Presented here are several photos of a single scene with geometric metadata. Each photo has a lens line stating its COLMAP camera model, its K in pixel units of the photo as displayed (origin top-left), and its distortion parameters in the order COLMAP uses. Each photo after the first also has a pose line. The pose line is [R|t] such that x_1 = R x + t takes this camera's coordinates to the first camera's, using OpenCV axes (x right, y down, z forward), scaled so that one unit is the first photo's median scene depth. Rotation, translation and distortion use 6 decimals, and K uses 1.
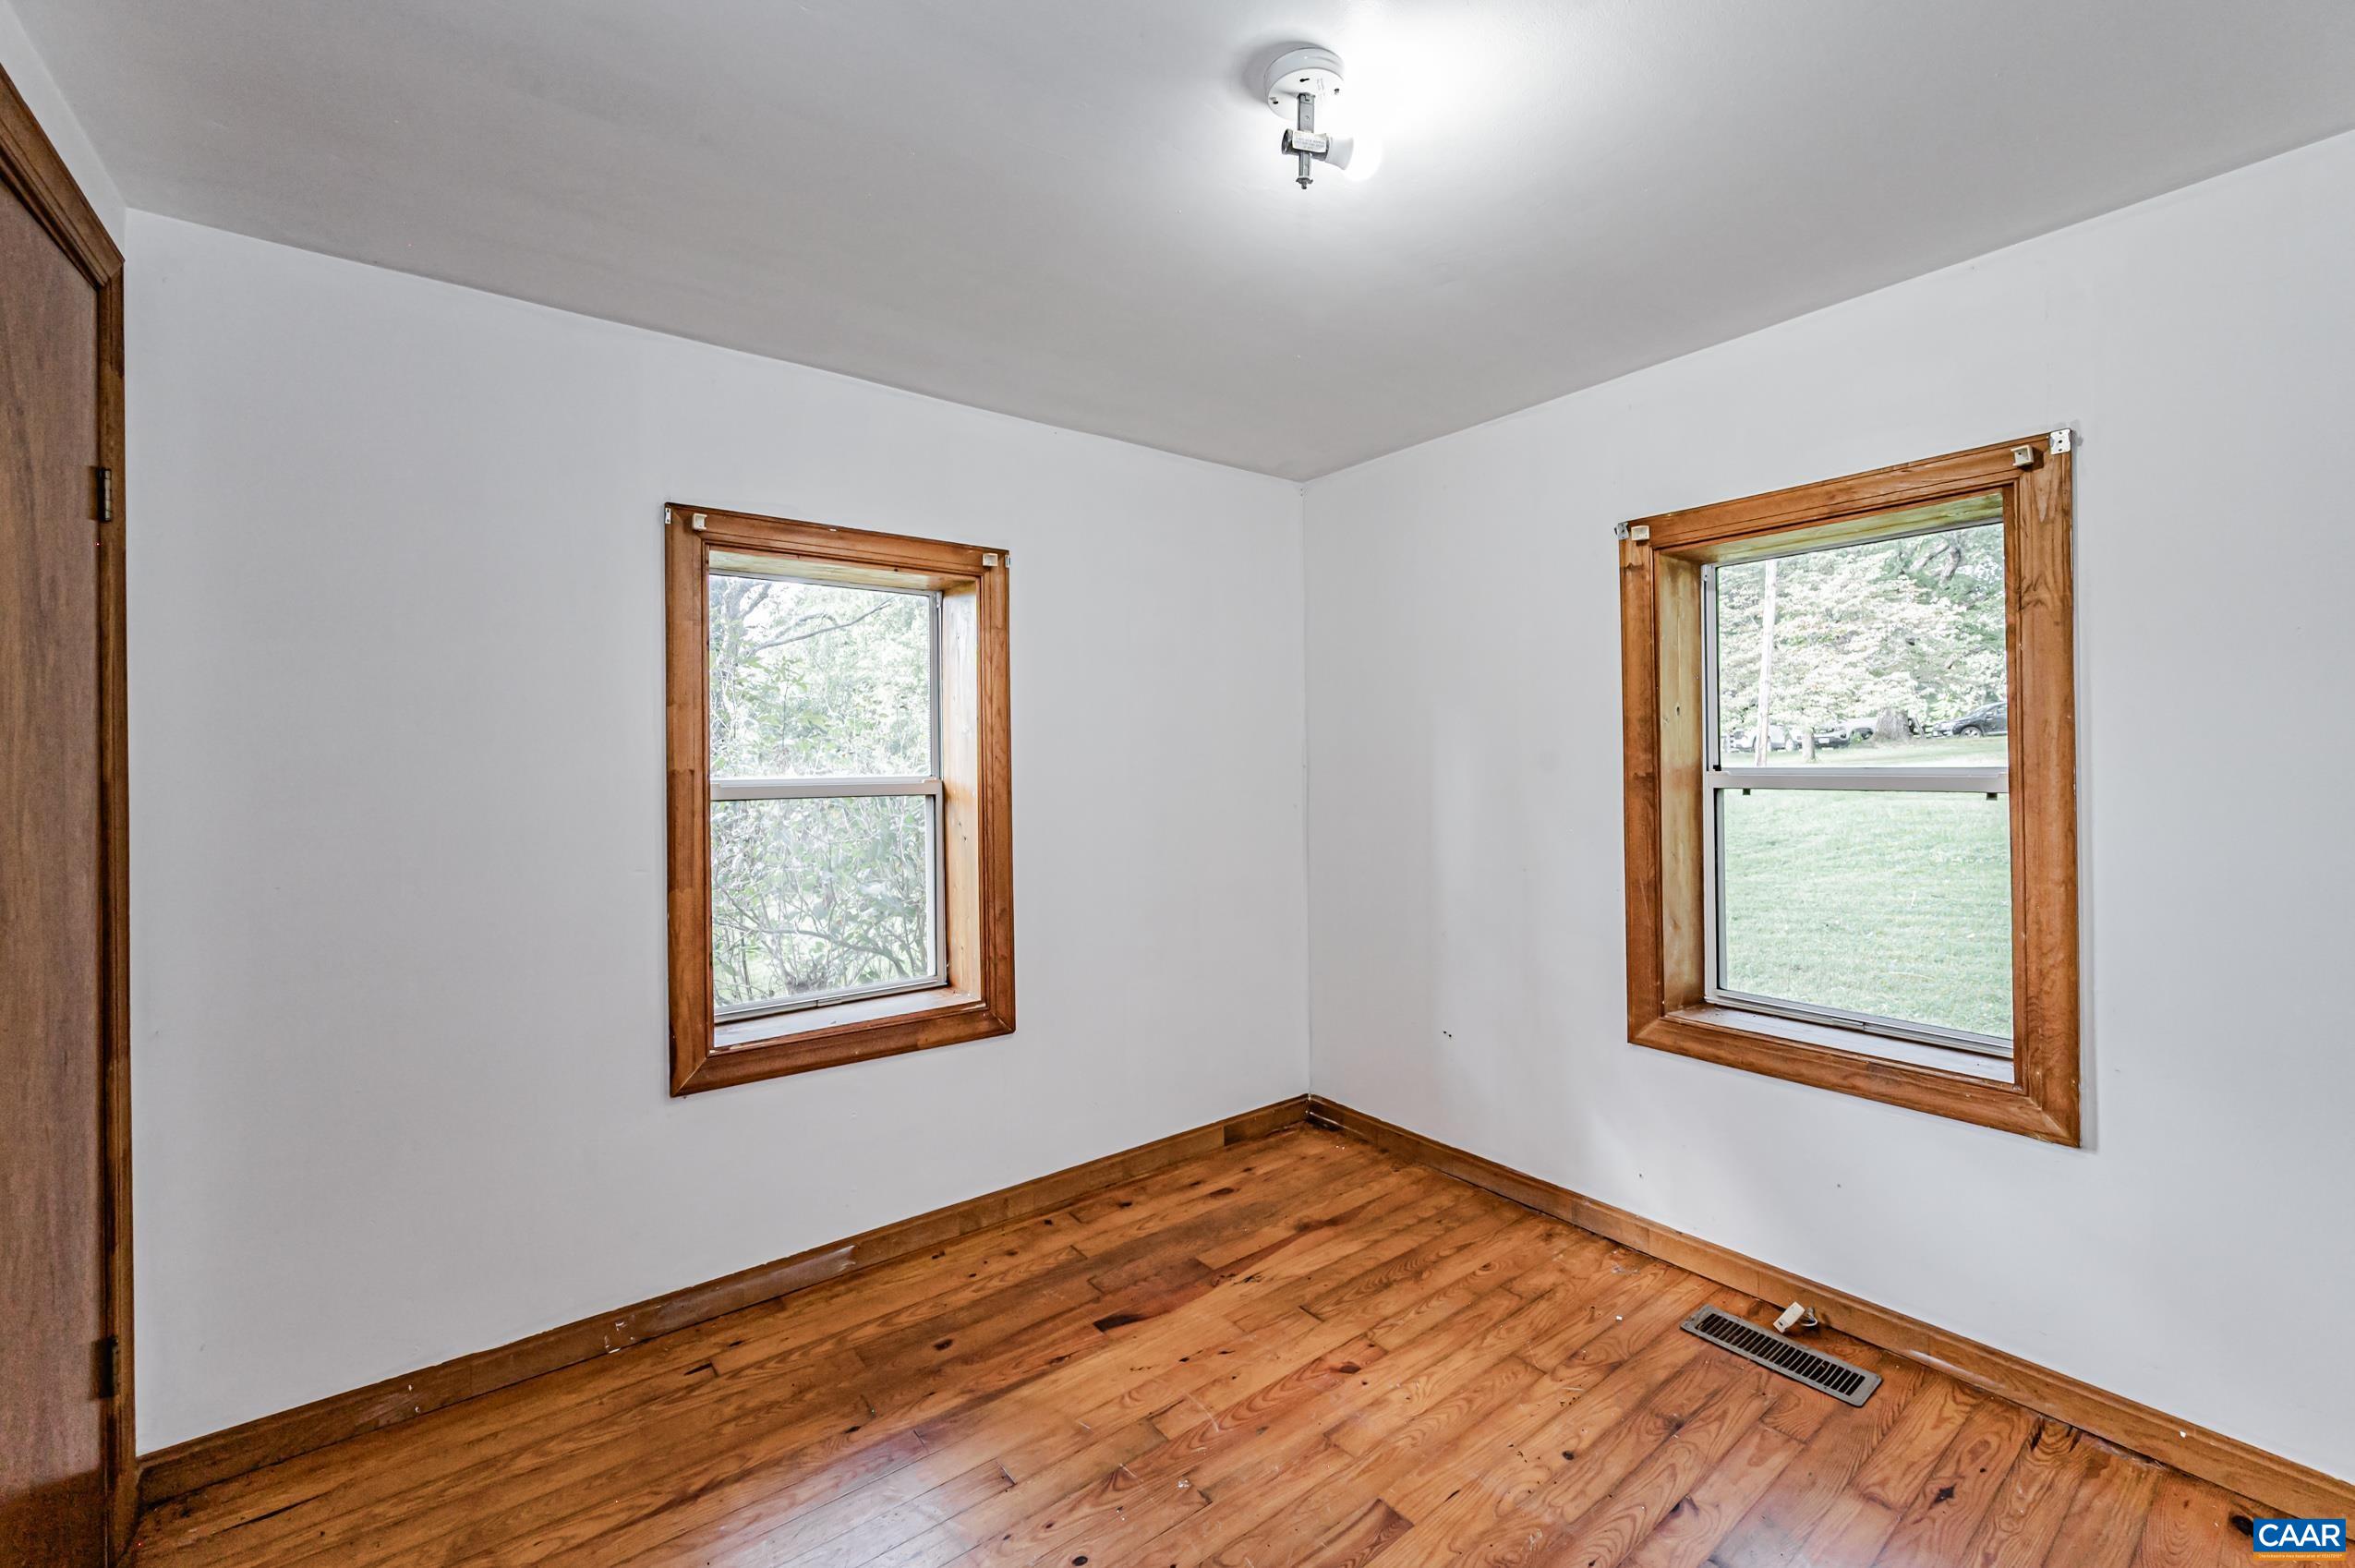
lens RADIAL K [[953.0, 0, 1193.0], [0, 953.0, 773.4], [0, 0, 1]] dist [0.003448, -0.001407]
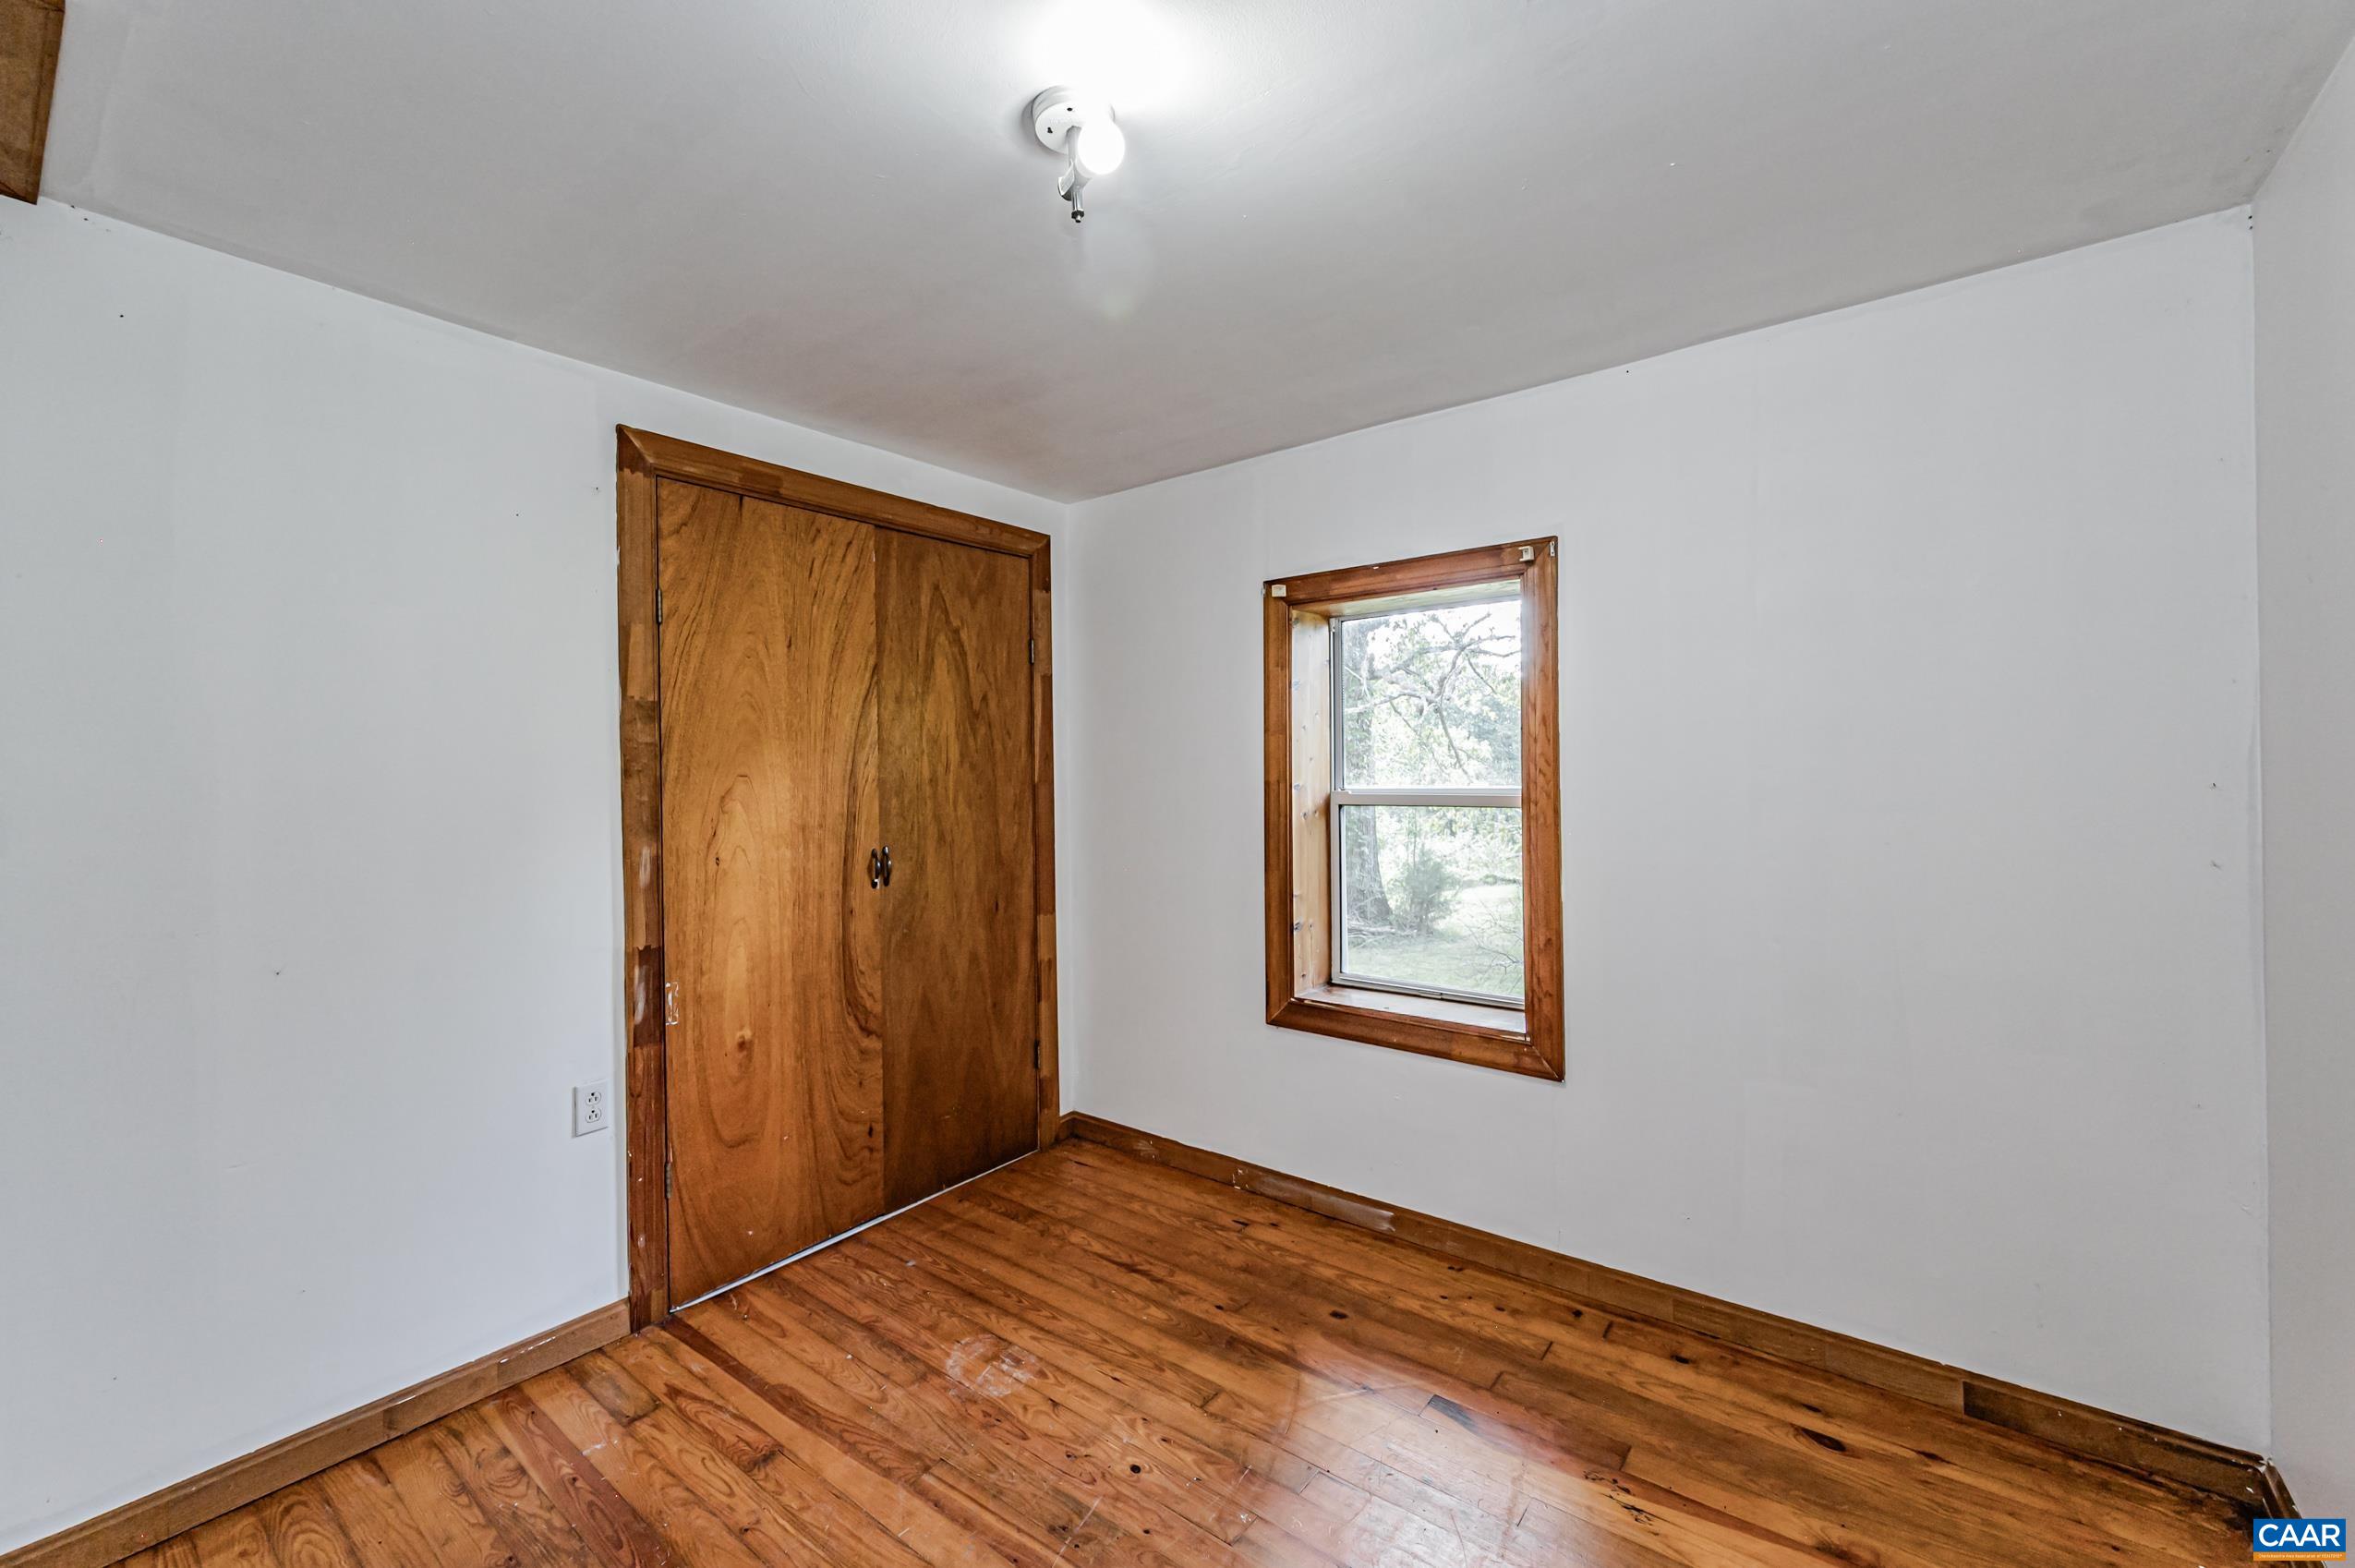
lens RADIAL K [[953.0, 0, 1169.6], [0, 953.0, 779.3], [0, 0, 1]] dist [0.003448, -0.001407]
pose [[0.243481, 0.016798, -0.969760, 0.639675], [-0.003727, 0.999859, 0.016384, -0.024126], [0.969899, -0.000375, 0.243509, 0.478683]]
